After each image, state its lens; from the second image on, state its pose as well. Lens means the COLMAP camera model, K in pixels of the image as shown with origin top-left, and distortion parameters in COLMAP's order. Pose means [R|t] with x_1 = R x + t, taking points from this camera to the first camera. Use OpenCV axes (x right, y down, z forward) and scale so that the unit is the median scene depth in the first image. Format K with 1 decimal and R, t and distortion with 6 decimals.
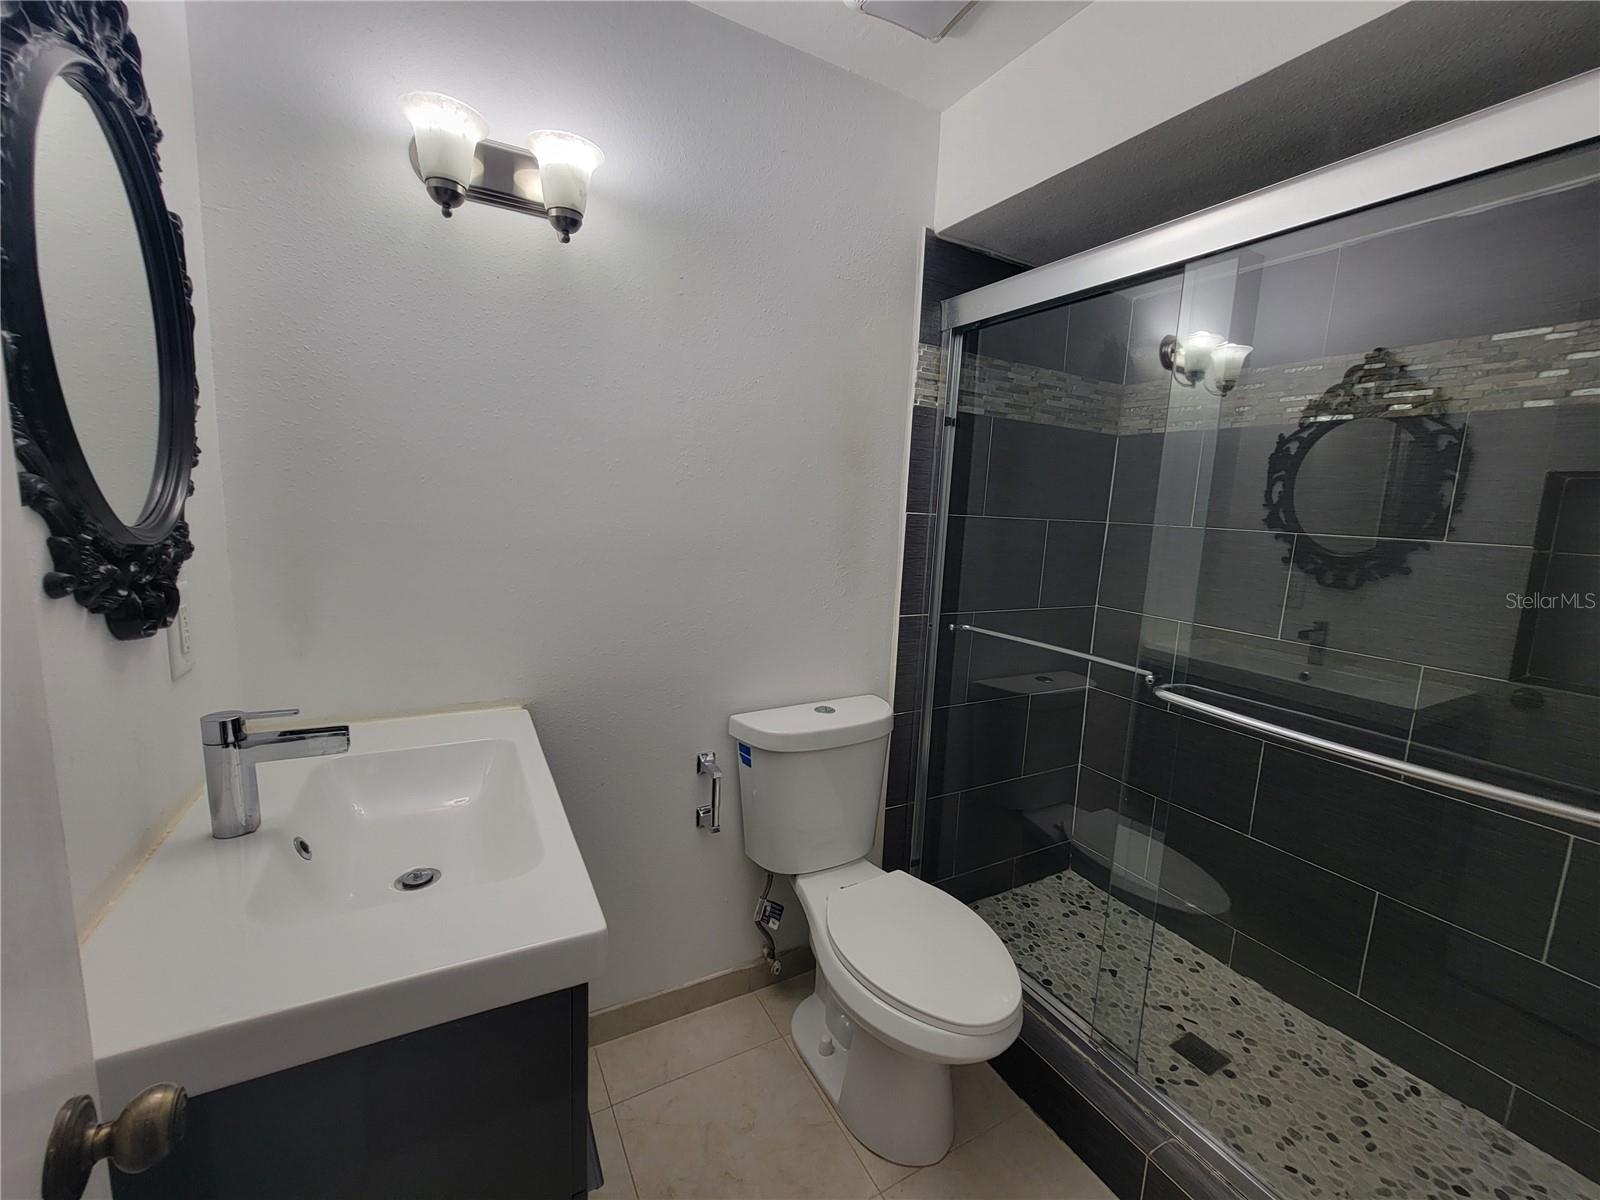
lens RADIAL K [[652.1, 0, 801.4], [0, 652.1, 604.2], [0, 0, 1]] dist [0.000605, 0.001053]
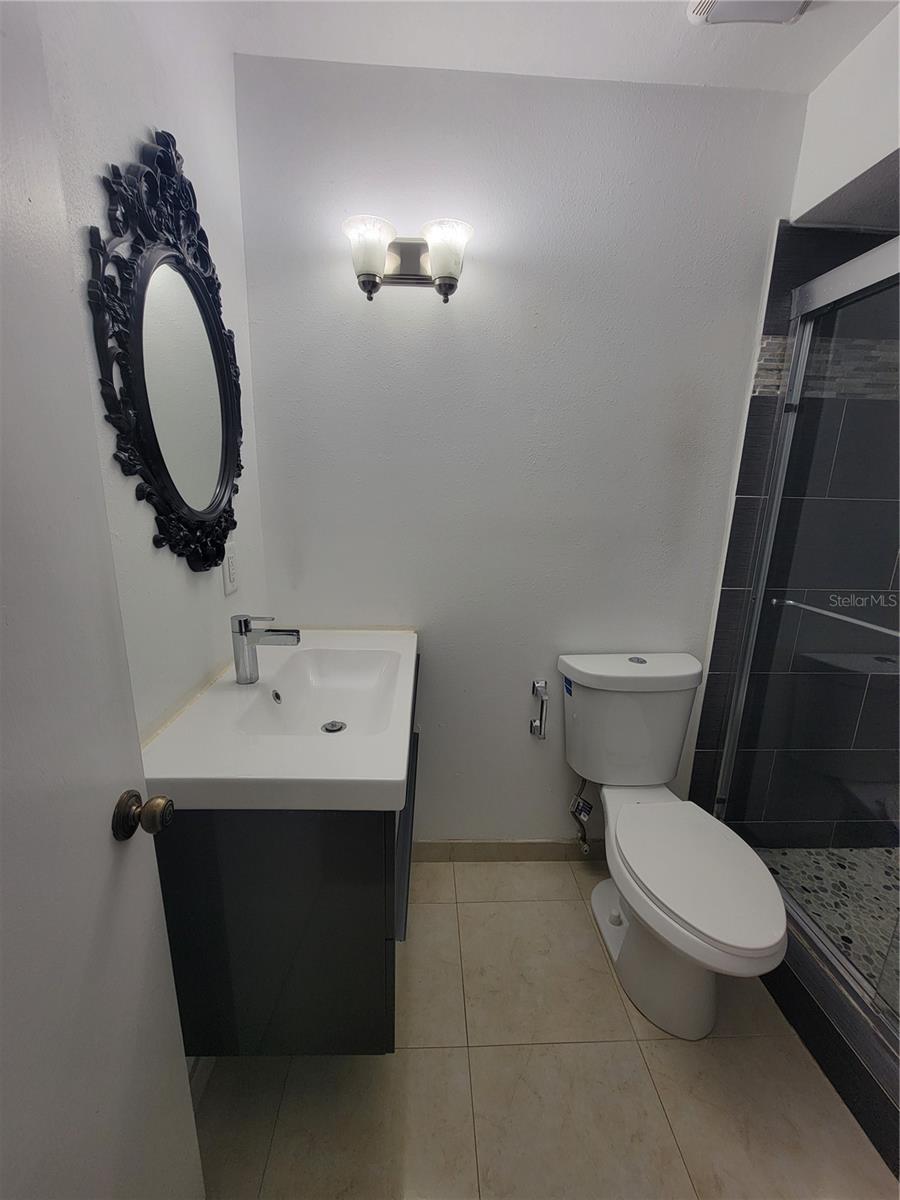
lens RADIAL K [[487.7, 0, 447.2], [0, 487.7, 606.4], [0, 0, 1]] dist [0.000061, 0.000132]
pose [[0.893744, 0.082222, -0.440977, 0.116615], [-0.048421, 0.994997, 0.087385, -0.001933], [0.445955, -0.056747, 0.893254, 0.029078]]
